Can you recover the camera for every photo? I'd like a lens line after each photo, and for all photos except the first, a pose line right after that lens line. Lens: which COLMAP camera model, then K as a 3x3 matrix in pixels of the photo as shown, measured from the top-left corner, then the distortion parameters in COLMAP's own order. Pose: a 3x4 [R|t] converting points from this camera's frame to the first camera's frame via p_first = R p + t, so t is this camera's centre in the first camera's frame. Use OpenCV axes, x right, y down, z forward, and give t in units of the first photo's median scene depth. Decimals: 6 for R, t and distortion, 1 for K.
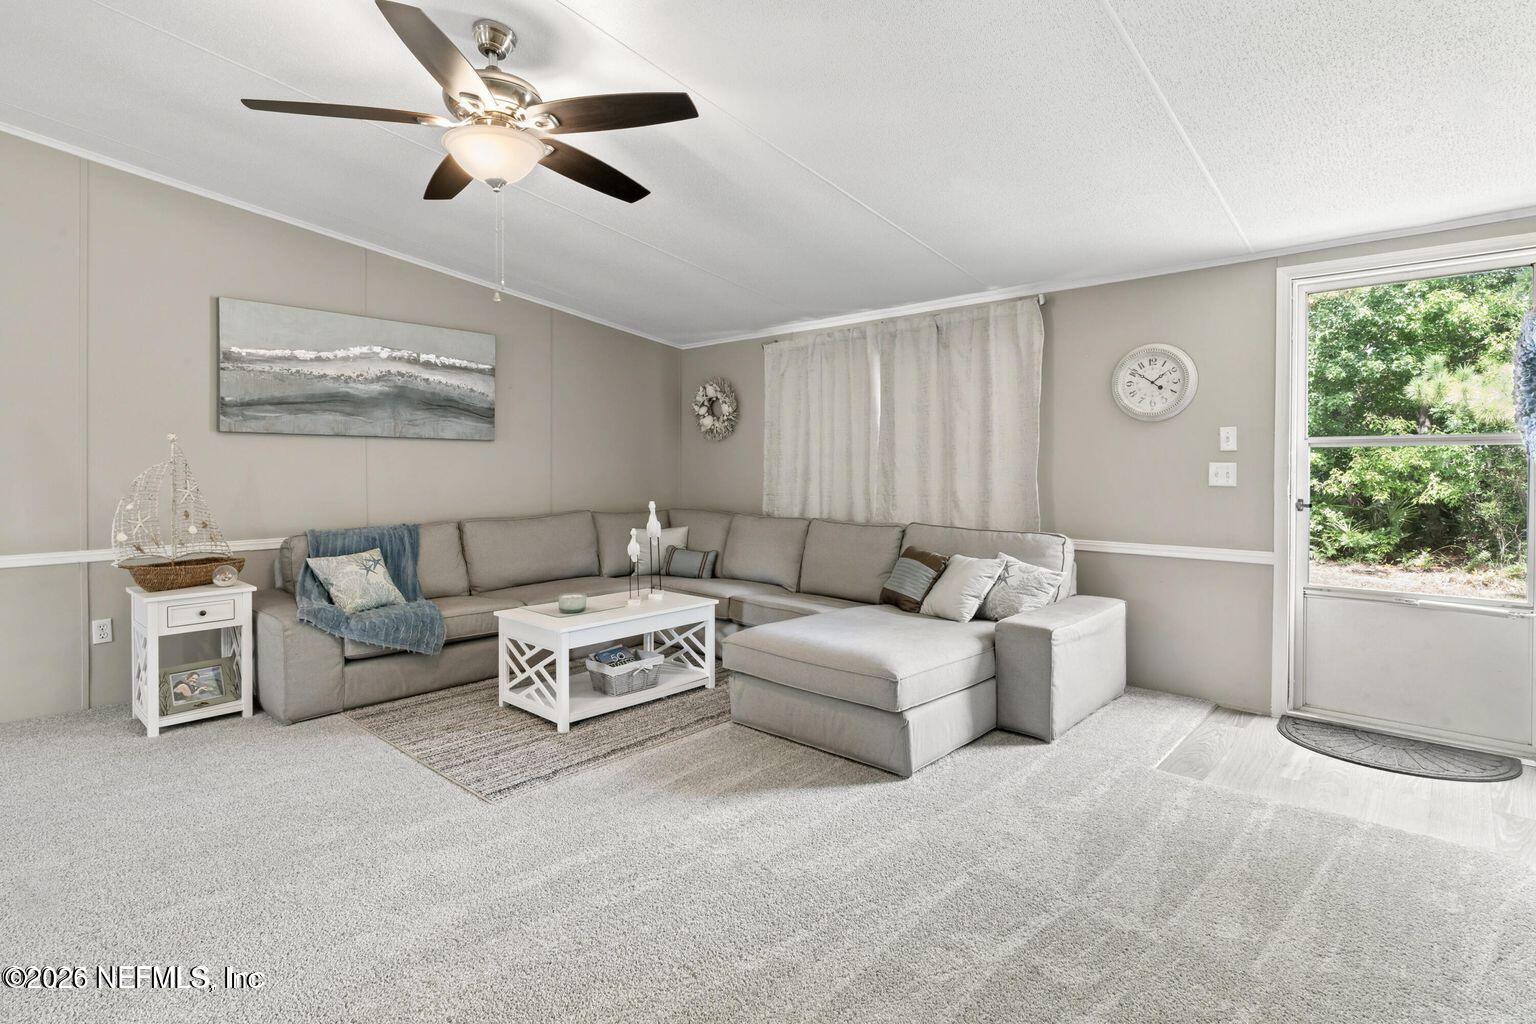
lens RADIAL K [[760.1, 0, 767.2], [0, 760.1, 474.7], [0, 0, 1]] dist [0.020185, 0.000107]
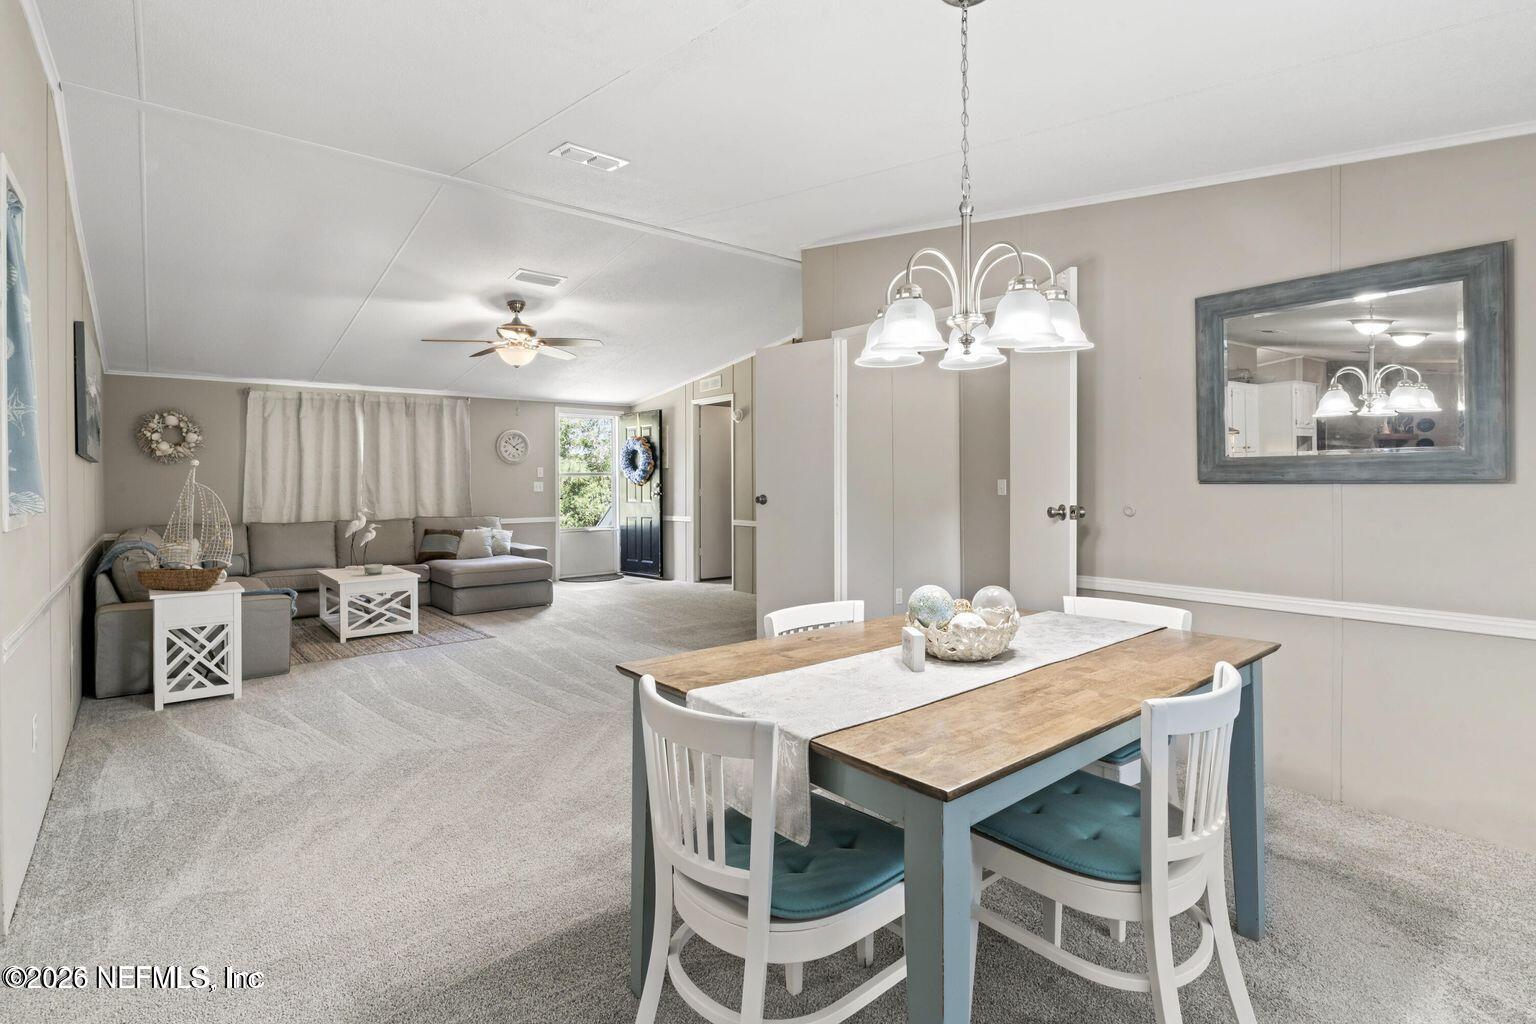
lens RADIAL K [[760.1, 0, 767.2], [0, 760.1, 474.7], [0, 0, 1]] dist [0.020185, 0.000107]
pose [[0.141397, 0.005992, 0.989935, -1.529294], [0.017555, 0.999809, -0.008559, -0.004589], [-0.989797, 0.018588, 0.141264, -0.057600]]
